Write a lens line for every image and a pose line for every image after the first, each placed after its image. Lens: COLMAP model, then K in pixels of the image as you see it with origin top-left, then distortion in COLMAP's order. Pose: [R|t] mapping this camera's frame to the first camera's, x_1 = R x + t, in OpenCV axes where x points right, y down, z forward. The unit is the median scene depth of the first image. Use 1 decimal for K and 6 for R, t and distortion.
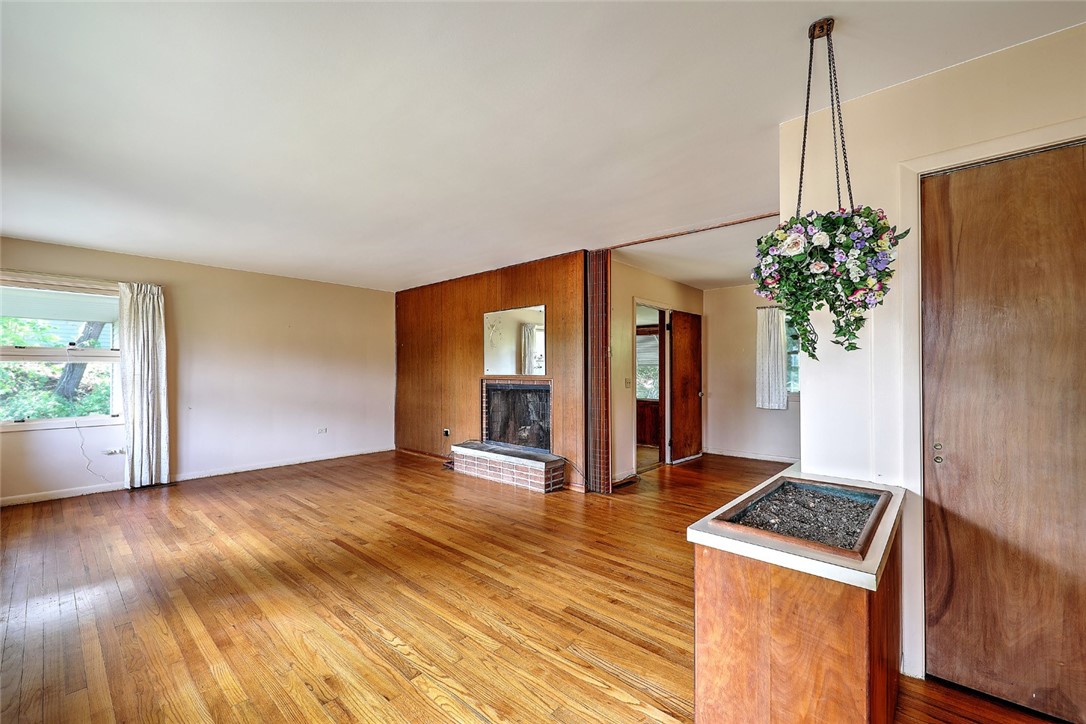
lens RADIAL K [[447.6, 0, 548.3], [0, 447.6, 365.7], [0, 0, 1]] dist [0.003375, 0.000722]
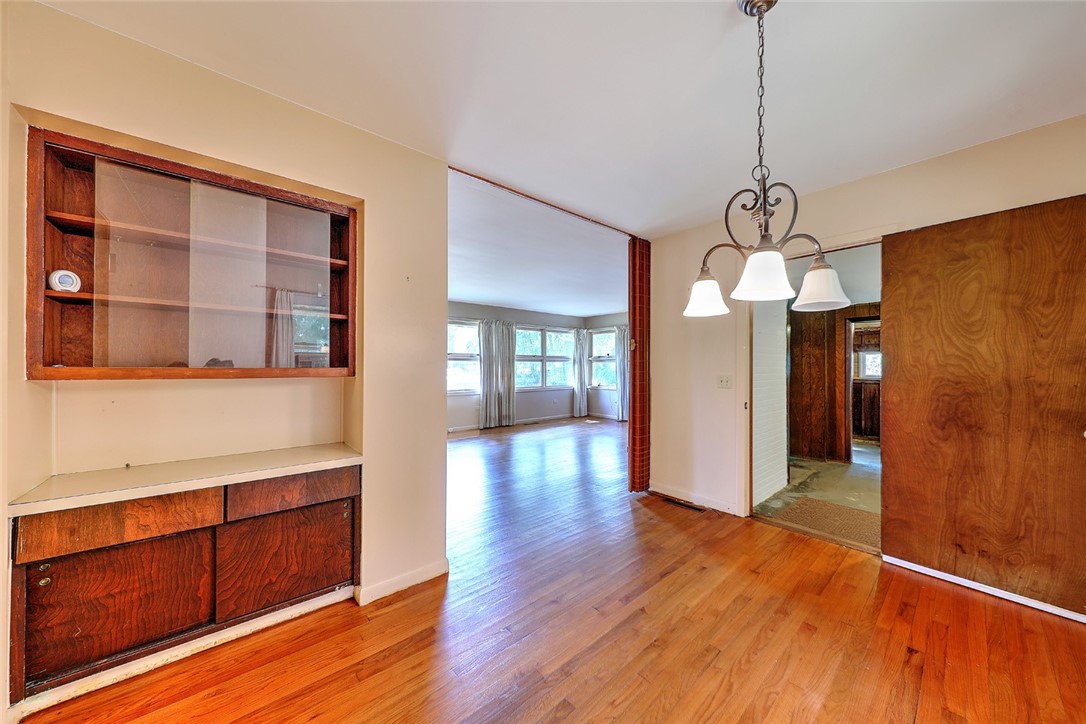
lens RADIAL K [[370.1, 0, 546.0], [0, 370.1, 365.6], [0, 0, 1]] dist [-0.002663, -0.000240]
pose [[-0.117484, -0.003256, -0.993069, 0.911966], [0.007076, 0.999966, -0.004115, 0.015352], [0.993050, -0.007511, -0.117457, 0.881731]]
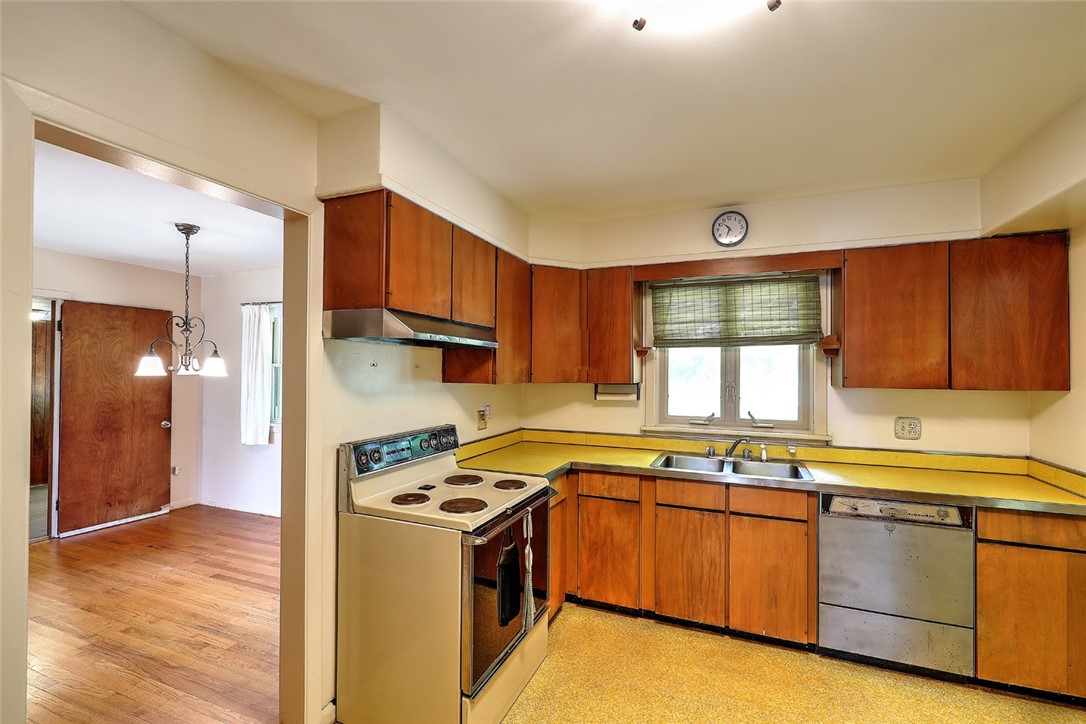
lens RADIAL K [[479.5, 0, 541.0], [0, 479.5, 365.5], [0, 0, 1]] dist [0.005175, -0.001543]
pose [[0.943154, 0.008061, 0.332258, 0.898439], [-0.007662, 0.999967, -0.002514, -0.041926], [-0.332267, -0.000175, 0.943185, 0.147466]]
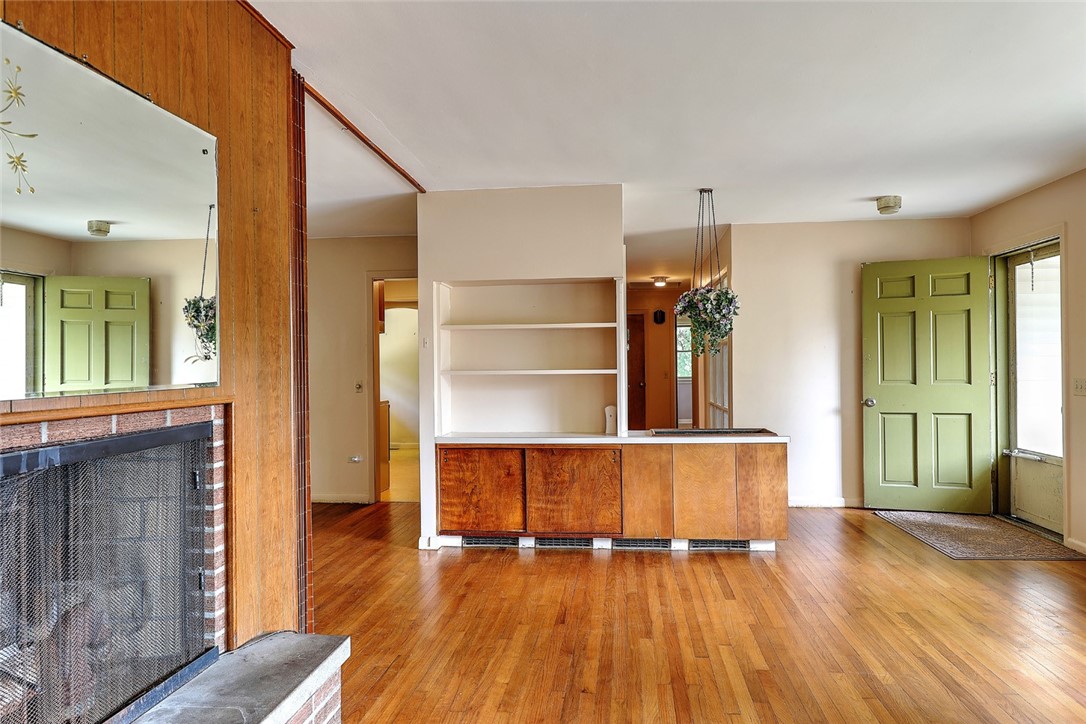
lens RADIAL K [[705.8, 0, 549.4], [0, 705.8, 364.7], [0, 0, 1]] dist [0.007287, -0.004076]
pose [[-0.580658, 0.007769, 0.814111, -0.527859], [0.005048, 0.999970, -0.005942, 0.012617], [-0.814132, 0.000660, -0.580679, 1.166994]]
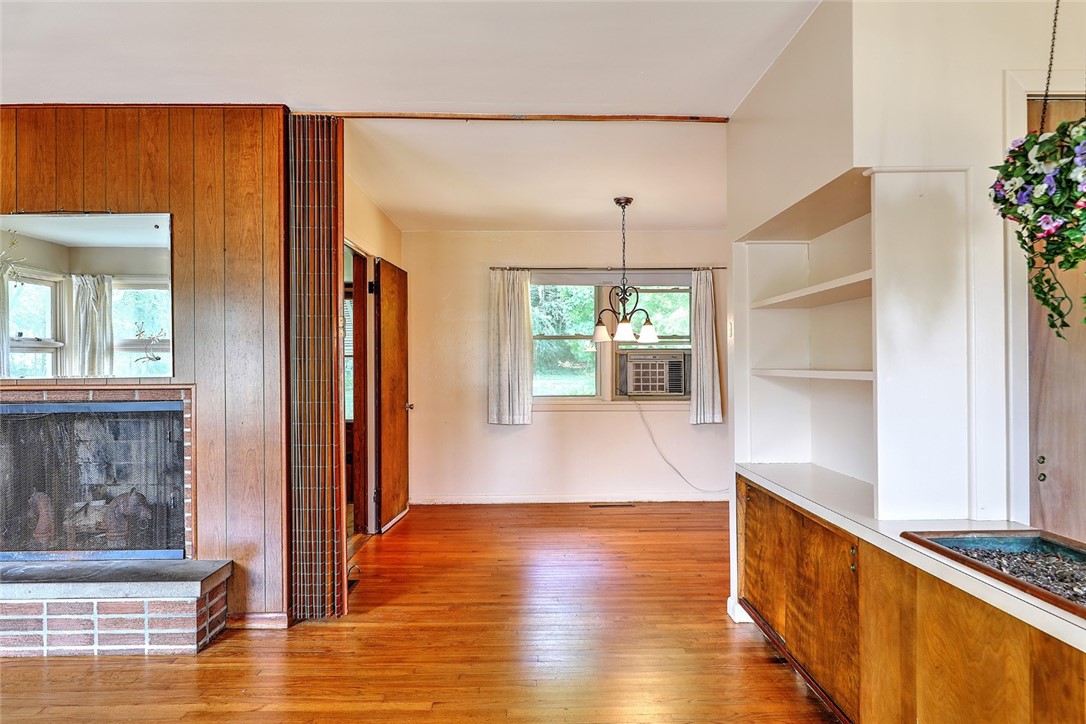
lens RADIAL K [[705.8, 0, 543.9], [0, 705.8, 363.0], [0, 0, 1]] dist [0.007287, -0.004076]
pose [[0.732490, -0.000629, 0.680778, -0.221978], [-0.001409, 0.999996, 0.002441, 0.006262], [-0.680776, -0.002747, 0.732486, 0.278655]]
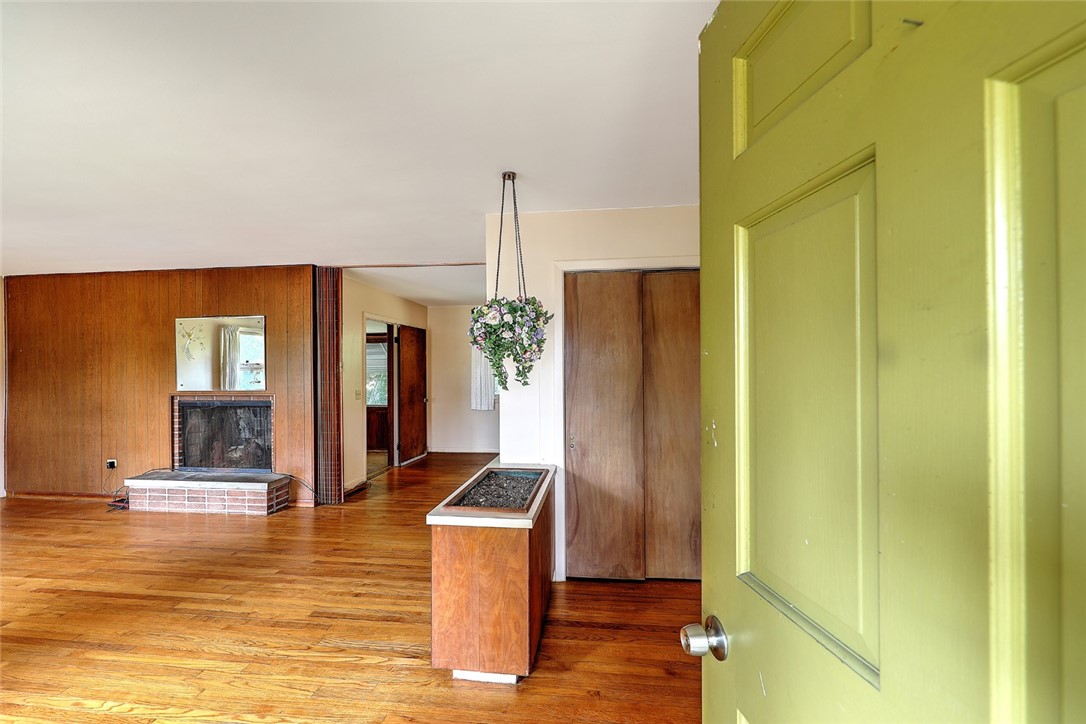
lens RADIAL K [[447.6, 0, 546.9], [0, 447.6, 365.2], [0, 0, 1]] dist [0.003375, 0.000722]
pose [[0.824758, -0.002732, 0.565479, -0.054840], [0.000765, 0.999993, 0.003715, -0.036762], [-0.565485, -0.002631, 0.824754, -0.119985]]
